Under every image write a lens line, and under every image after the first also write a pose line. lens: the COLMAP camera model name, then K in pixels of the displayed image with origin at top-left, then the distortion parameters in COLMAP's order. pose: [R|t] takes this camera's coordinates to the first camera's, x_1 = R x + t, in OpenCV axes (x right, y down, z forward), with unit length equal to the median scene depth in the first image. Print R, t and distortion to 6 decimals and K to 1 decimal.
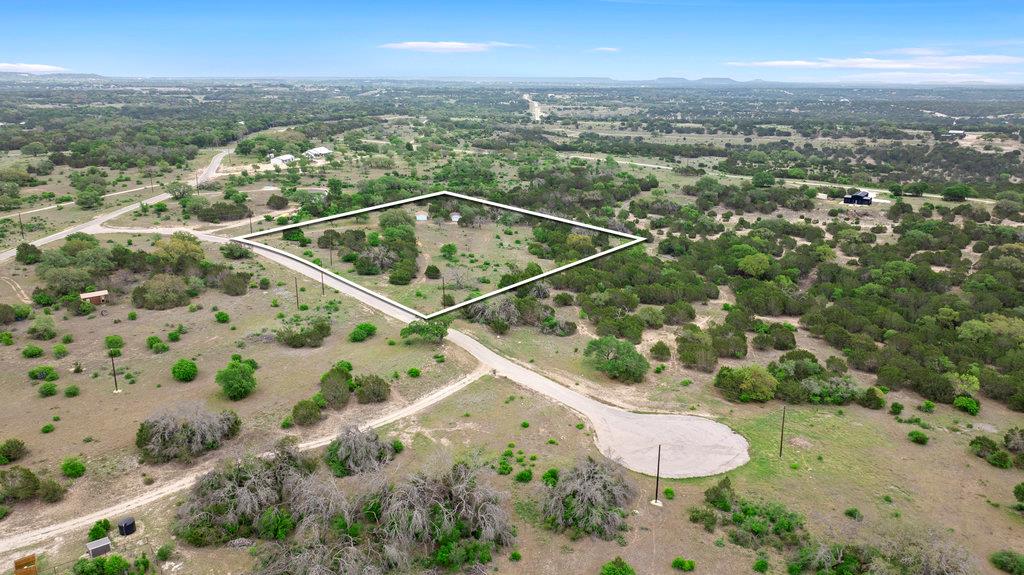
lens RADIAL K [[716.8, 0, 517.5], [0, 716.8, 286.9], [0, 0, 1]] dist [-0.035435, 0.035097]
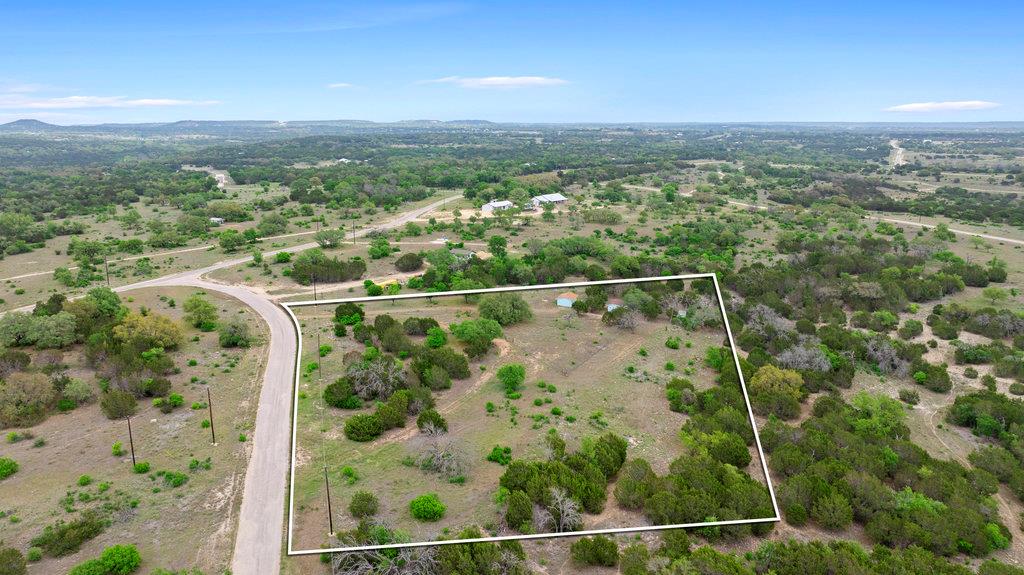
lens RADIAL K [[716.8, 0, 517.5], [0, 716.8, 286.9], [0, 0, 1]] dist [-0.035435, 0.035097]
pose [[0.883644, 0.097084, -0.457983, 0.088868], [-0.124604, 0.991747, -0.030180, -0.054088], [0.451273, 0.083735, 0.888449, 0.230597]]
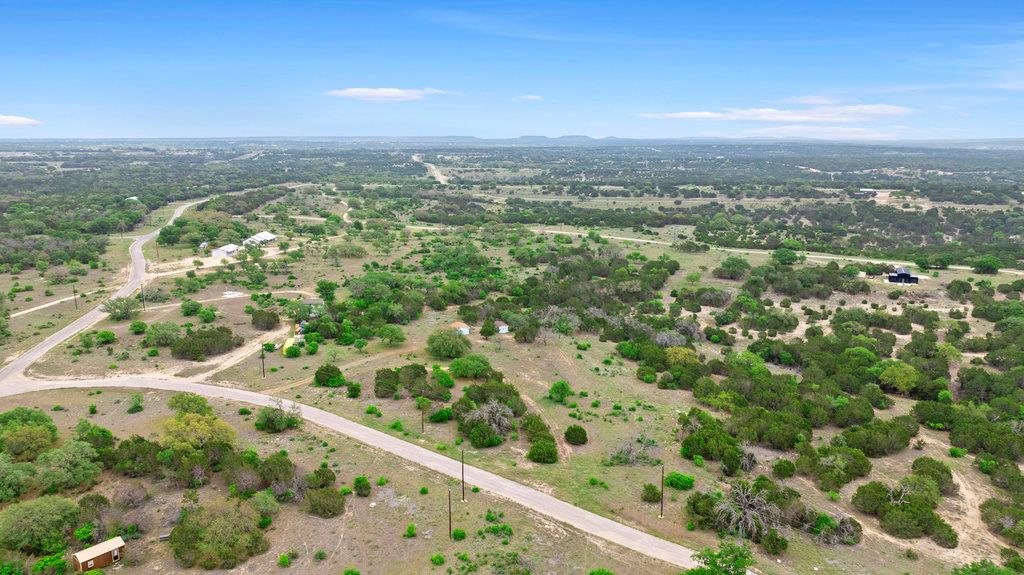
lens RADIAL K [[710.9, 0, 517.2], [0, 710.9, 288.5], [0, 0, 1]] dist [-0.021479, 0.004364]
pose [[0.983109, -0.045033, 0.177392, -0.133634], [0.057977, 0.995967, -0.068474, -0.054909], [-0.173593, 0.077602, 0.981755, 0.134774]]
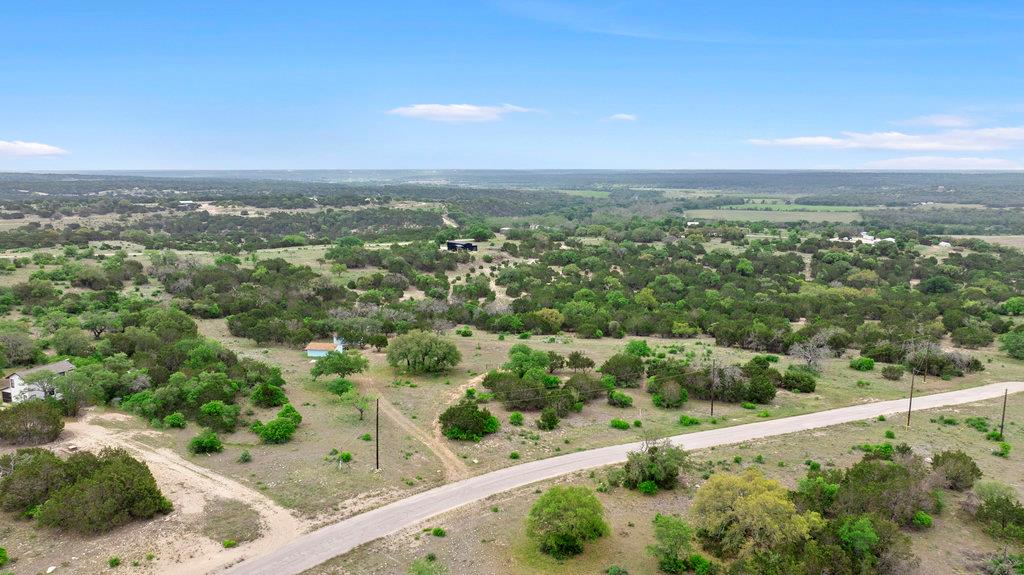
lens RADIAL K [[710.9, 0, 517.2], [0, 710.9, 288.5], [0, 0, 1]] dist [-0.021479, 0.004364]
pose [[0.298542, -0.158188, 0.941196, -0.366851], [0.260981, 0.962112, 0.078922, -0.093524], [-0.918021, 0.222072, 0.328515, 0.437602]]
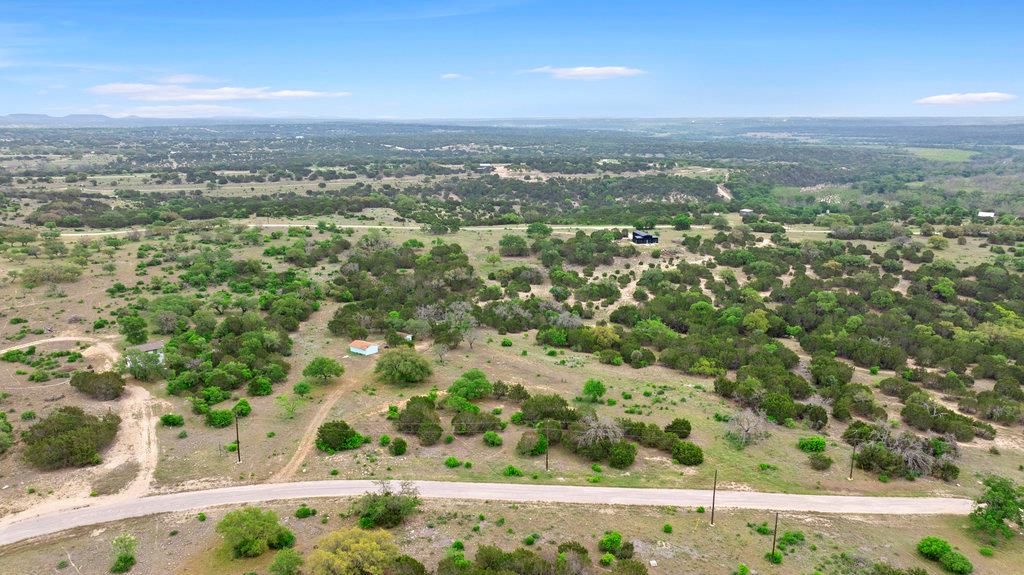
lens RADIAL K [[716.8, 0, 517.5], [0, 716.8, 286.9], [0, 0, 1]] dist [-0.035435, 0.035097]
pose [[0.698363, -0.168221, 0.695694, -0.308675], [0.200638, 0.979028, 0.035324, -0.094806], [-0.687047, 0.114914, 0.717469, 0.269128]]
